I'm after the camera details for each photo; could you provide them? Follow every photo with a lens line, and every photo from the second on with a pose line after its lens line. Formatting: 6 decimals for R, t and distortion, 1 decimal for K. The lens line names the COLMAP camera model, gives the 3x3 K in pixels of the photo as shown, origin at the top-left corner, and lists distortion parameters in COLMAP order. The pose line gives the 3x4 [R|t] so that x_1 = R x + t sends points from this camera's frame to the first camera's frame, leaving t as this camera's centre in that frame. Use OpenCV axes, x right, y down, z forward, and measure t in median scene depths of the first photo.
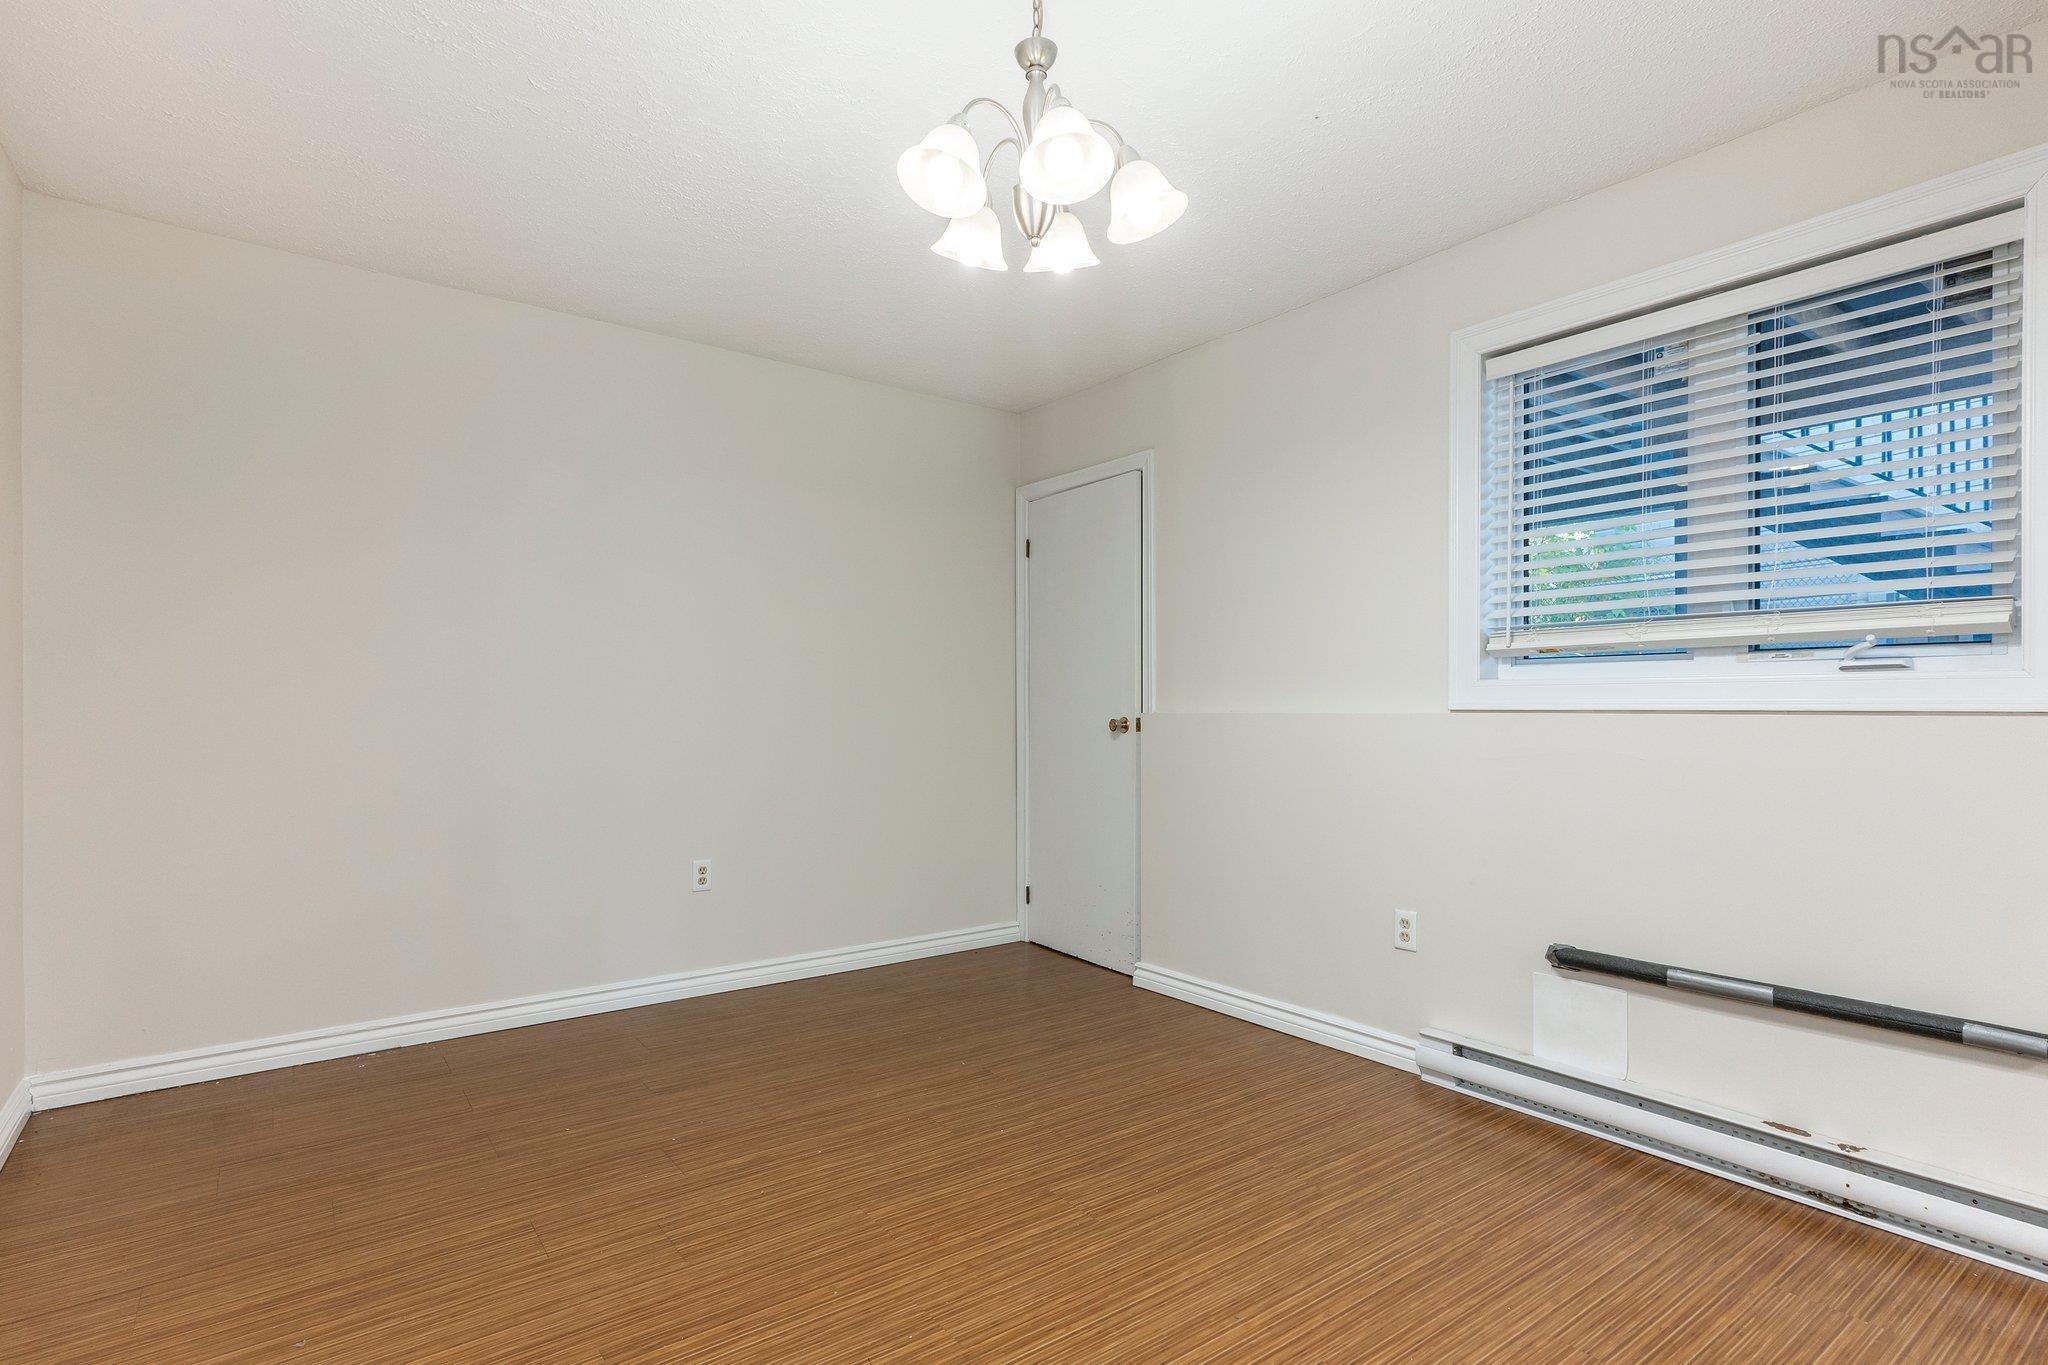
lens RADIAL K [[1015.0, 0, 1027.8], [0, 1015.0, 692.7], [0, 0, 1]] dist [0.002078, 0.001358]
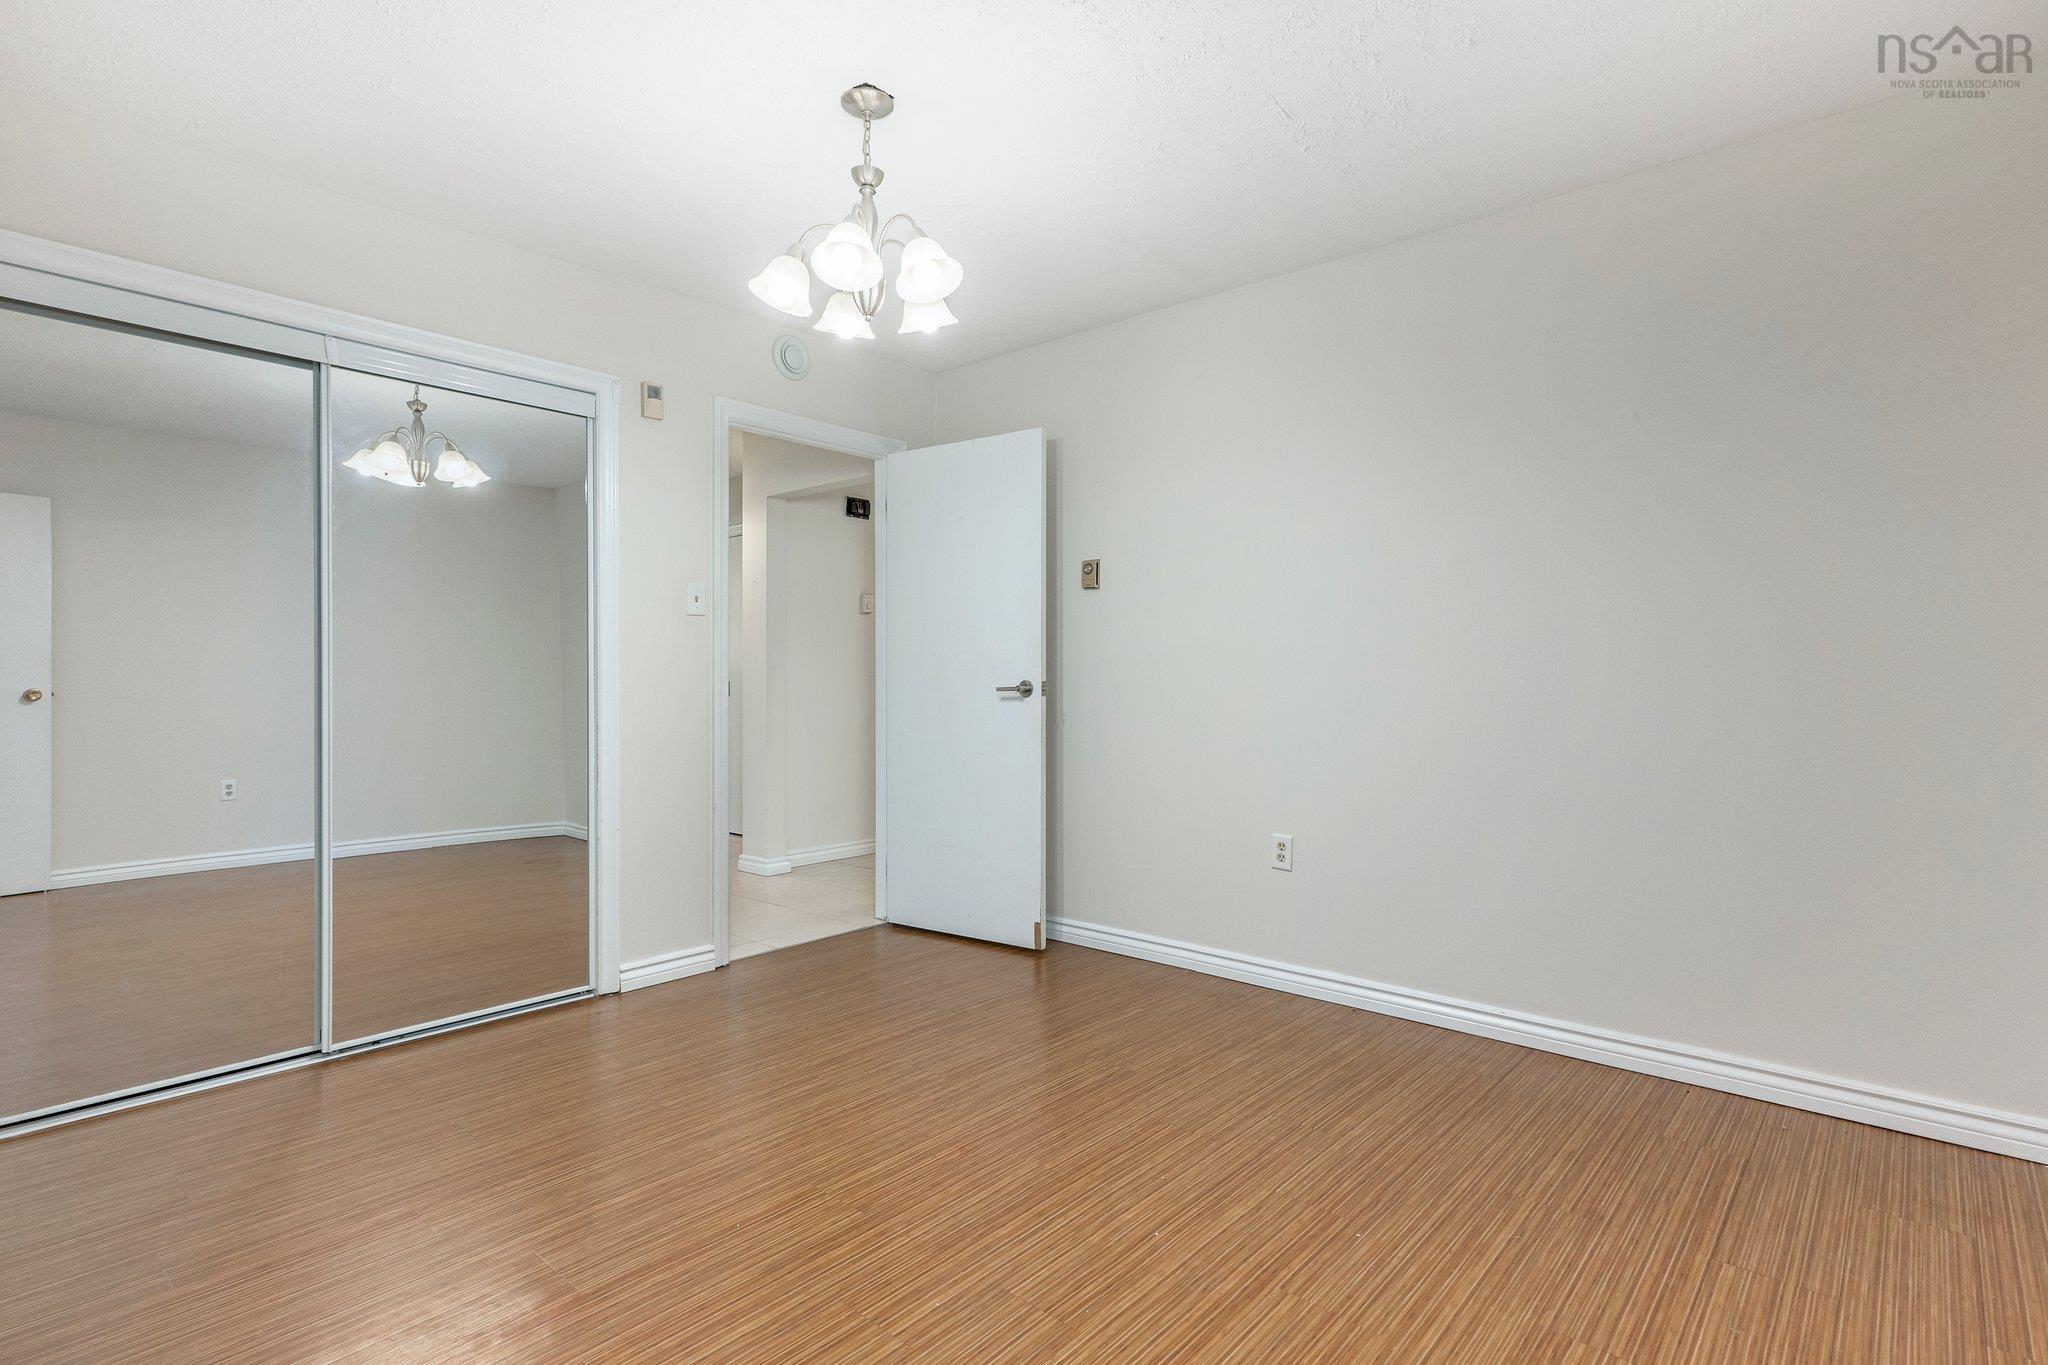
lens RADIAL K [[1015.0, 0, 1027.8], [0, 1015.0, 692.7], [0, 0, 1]] dist [0.002078, 0.001358]
pose [[-0.978722, 0.000894, -0.205188, 0.066249], [0.001003, 0.999999, -0.000427, 0.034979], [0.205187, -0.000623, -0.978722, 2.061926]]
